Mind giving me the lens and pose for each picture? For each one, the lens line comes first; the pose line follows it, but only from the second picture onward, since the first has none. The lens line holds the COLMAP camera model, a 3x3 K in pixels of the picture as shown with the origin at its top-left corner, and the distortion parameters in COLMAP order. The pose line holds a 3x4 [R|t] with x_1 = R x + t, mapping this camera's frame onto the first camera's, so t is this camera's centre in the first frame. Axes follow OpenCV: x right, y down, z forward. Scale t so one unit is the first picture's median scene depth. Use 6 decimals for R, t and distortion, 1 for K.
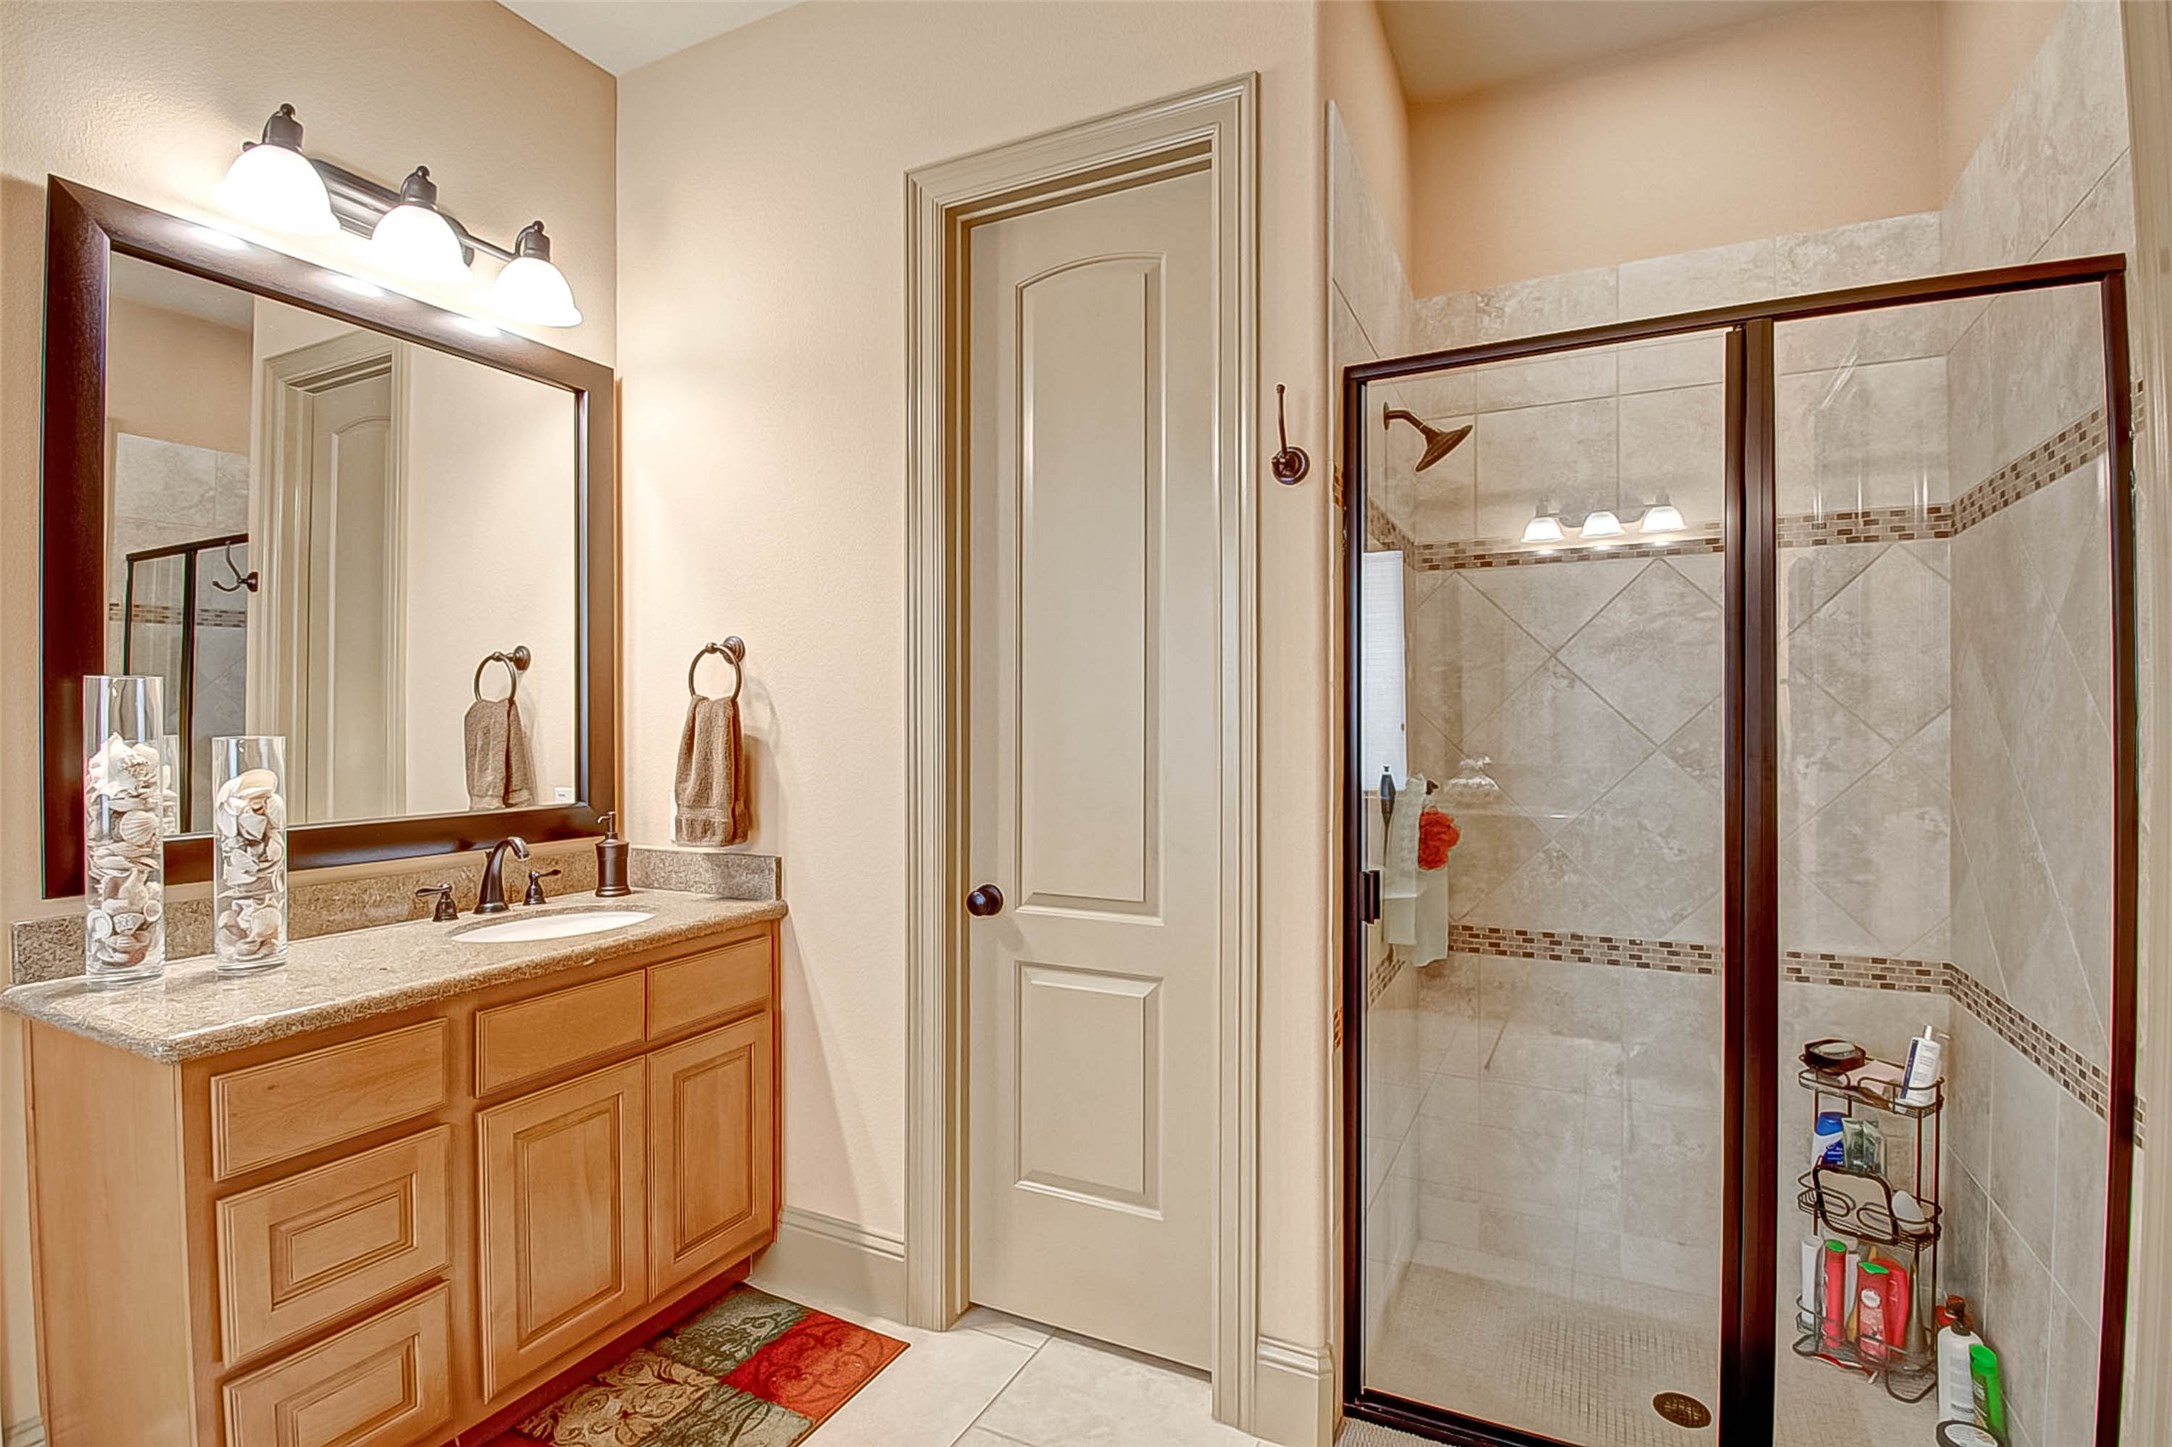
lens RADIAL K [[988.2, 0, 1095.6], [0, 988.2, 725.2], [0, 0, 1]] dist [-0.003754, -0.006021]
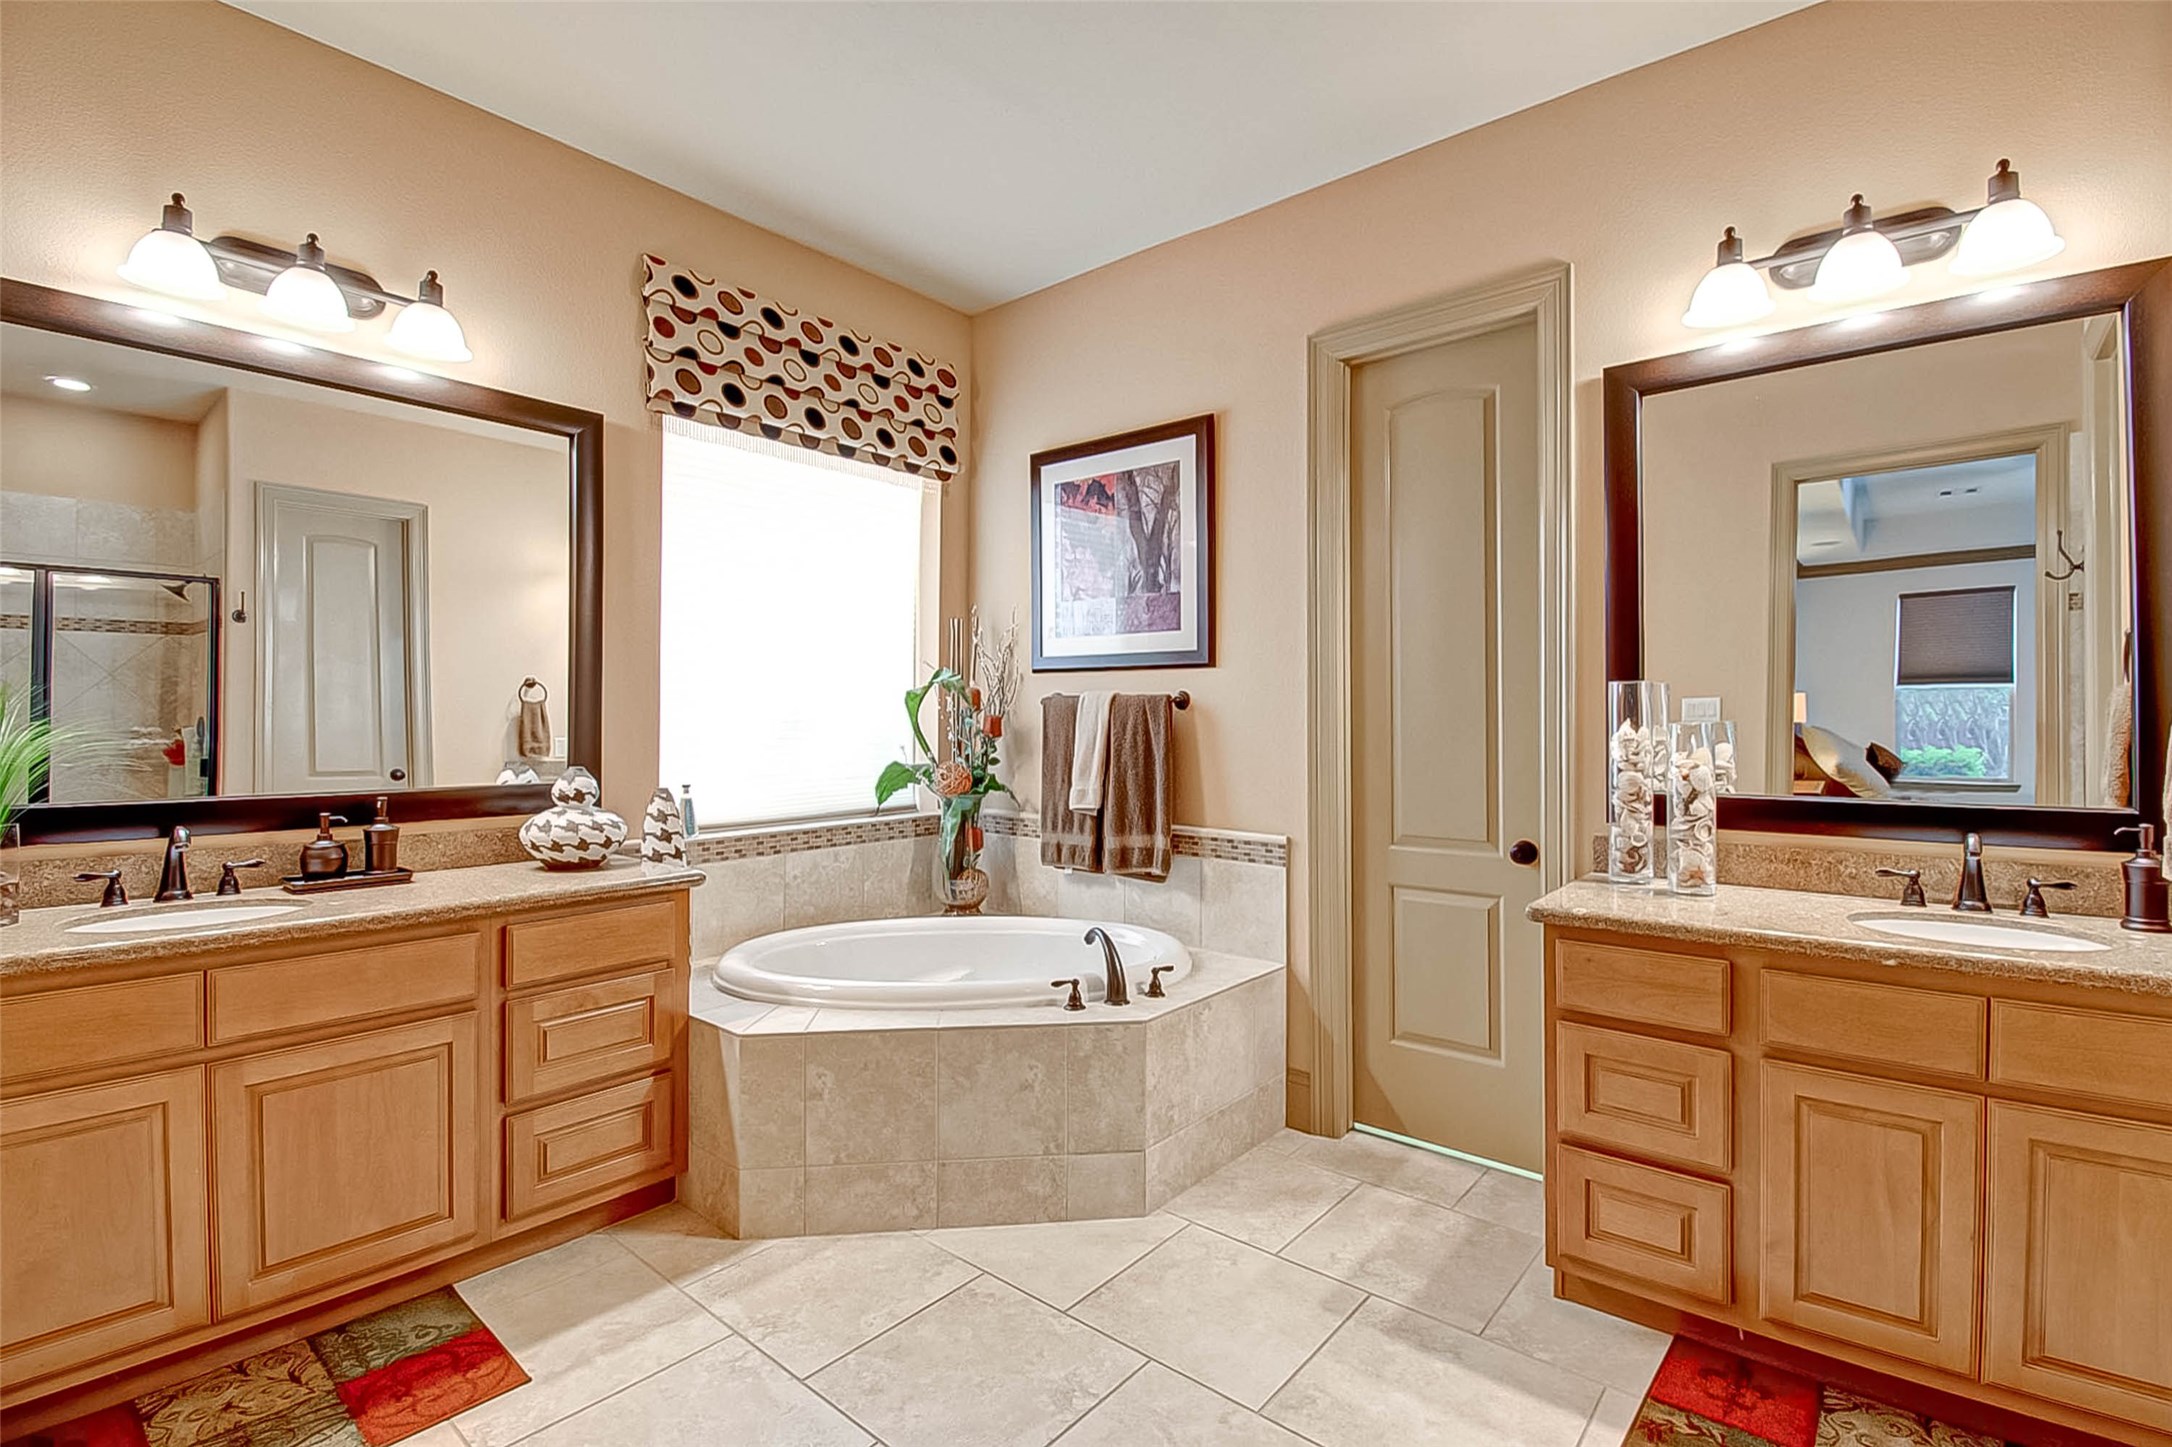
lens RADIAL K [[988.2, 0, 1090.1], [0, 988.2, 717.2], [0, 0, 1]] dist [-0.003754, -0.006021]
pose [[-0.212505, 0.004606, -0.977149, 0.572046], [0.002350, 0.999988, 0.004202, -0.002844], [0.977157, -0.001404, -0.212513, 0.440724]]
